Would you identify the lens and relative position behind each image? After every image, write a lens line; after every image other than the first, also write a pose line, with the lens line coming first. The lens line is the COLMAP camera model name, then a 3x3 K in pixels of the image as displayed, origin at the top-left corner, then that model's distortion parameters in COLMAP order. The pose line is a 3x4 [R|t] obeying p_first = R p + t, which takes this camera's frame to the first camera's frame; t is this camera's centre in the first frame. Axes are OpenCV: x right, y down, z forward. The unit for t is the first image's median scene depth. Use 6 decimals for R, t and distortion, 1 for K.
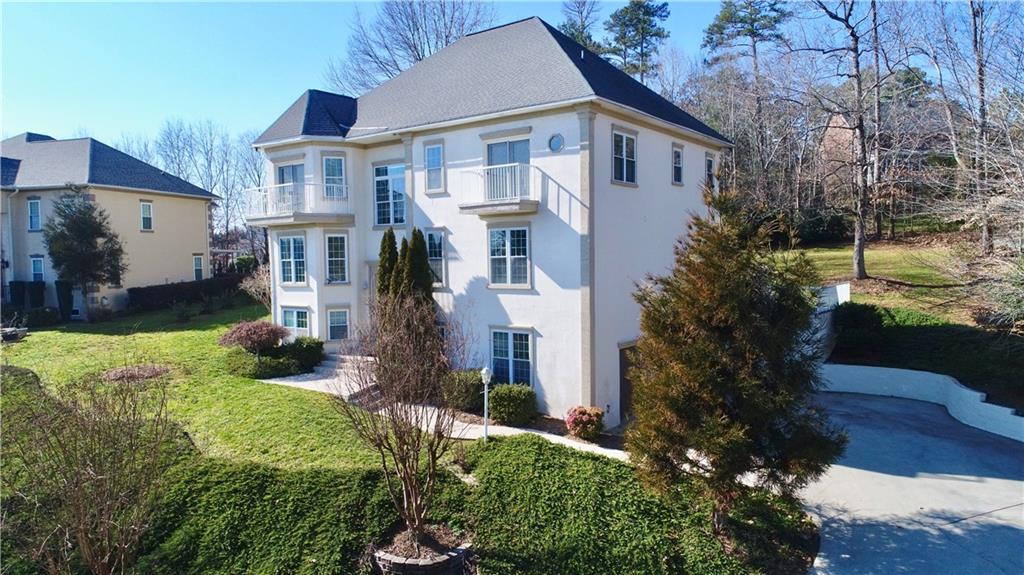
lens RADIAL K [[684.4, 0, 512.0], [0, 684.4, 287.5], [0, 0, 1]] dist [-0.002213, -0.001938]
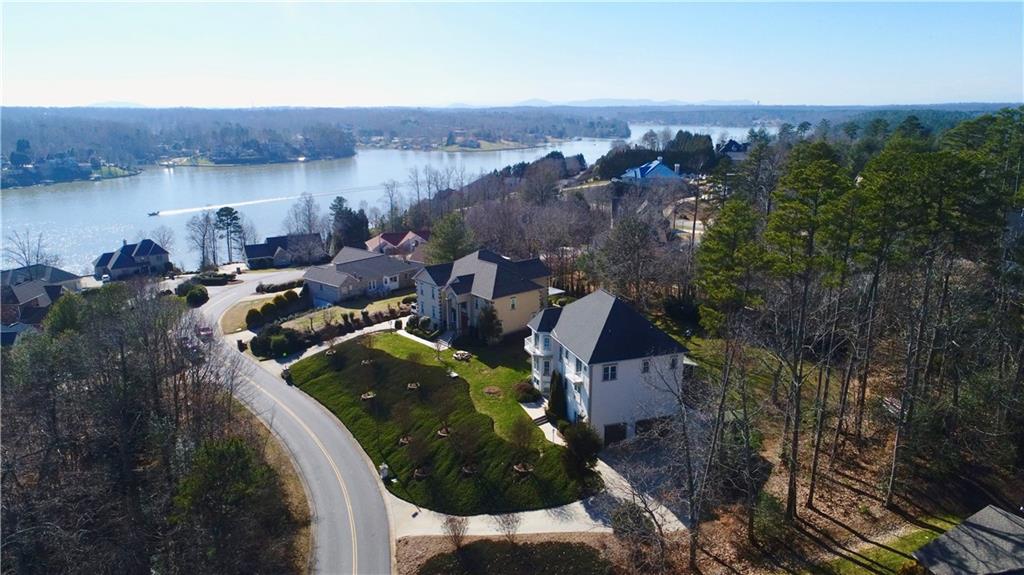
lens RADIAL K [[684.4, 0, 512.0], [0, 684.4, 287.5], [0, 0, 1]] dist [-0.002213, -0.001938]
pose [[0.815120, 0.160295, -0.556673, 1.466190], [-0.038800, 0.973903, 0.223622, -1.239467], [0.577991, -0.160680, 0.800068, -1.730708]]
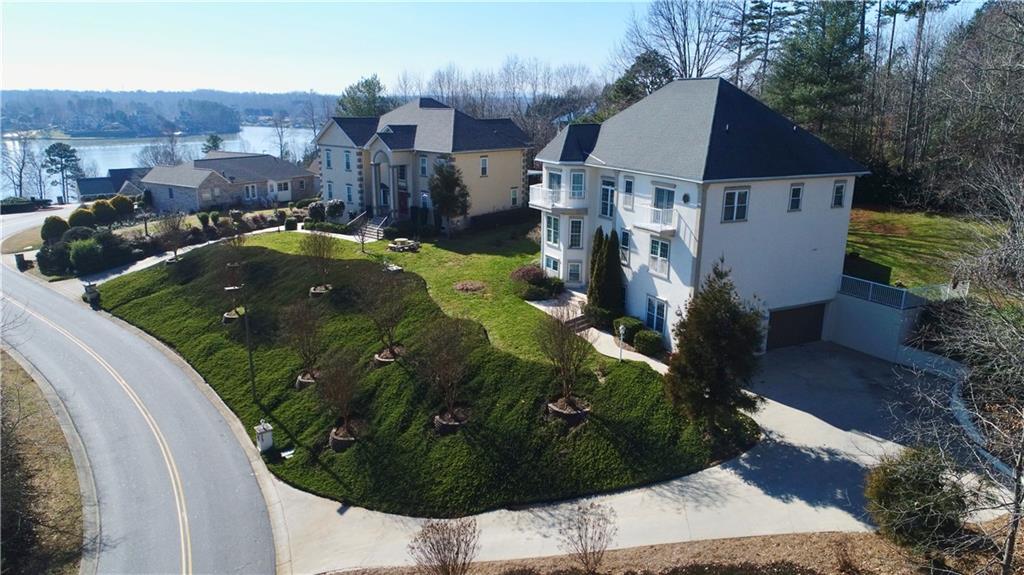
lens RADIAL K [[694.6, 0, 512.0], [0, 694.6, 287.5], [0, 0, 1]] dist [-0.003685, 0.000976]
pose [[0.888282, 0.143407, -0.436337, 0.415851], [-0.047710, 0.973677, 0.222883, -0.324643], [0.456814, -0.177165, 0.871742, -0.654363]]
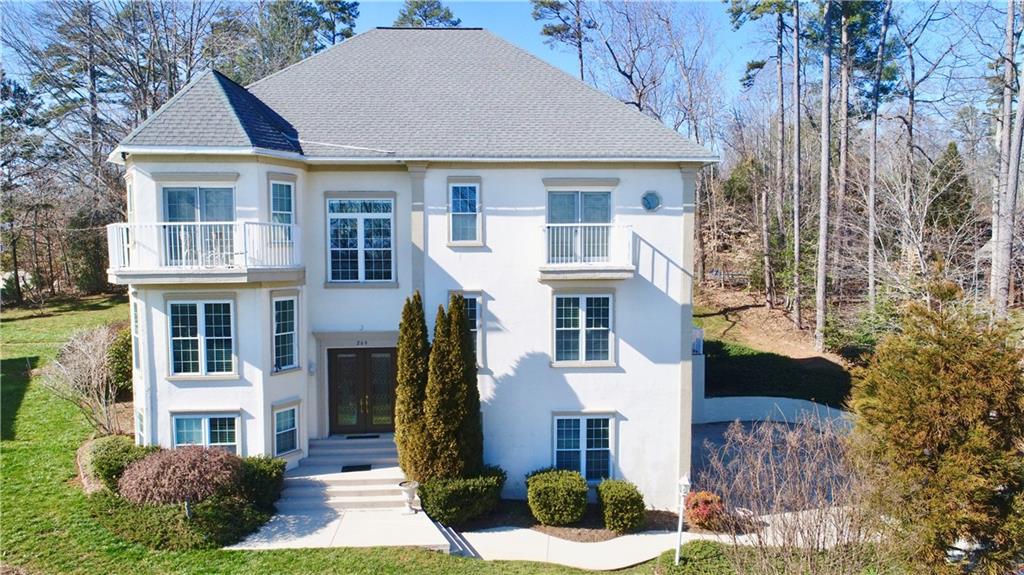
lens RADIAL K [[694.6, 0, 512.0], [0, 694.6, 287.5], [0, 0, 1]] dist [-0.003685, 0.000976]
pose [[0.777502, -0.019940, 0.628564, -0.581577], [0.021603, 0.999754, 0.004993, -0.097430], [-0.628509, 0.009697, 0.777742, 0.376624]]
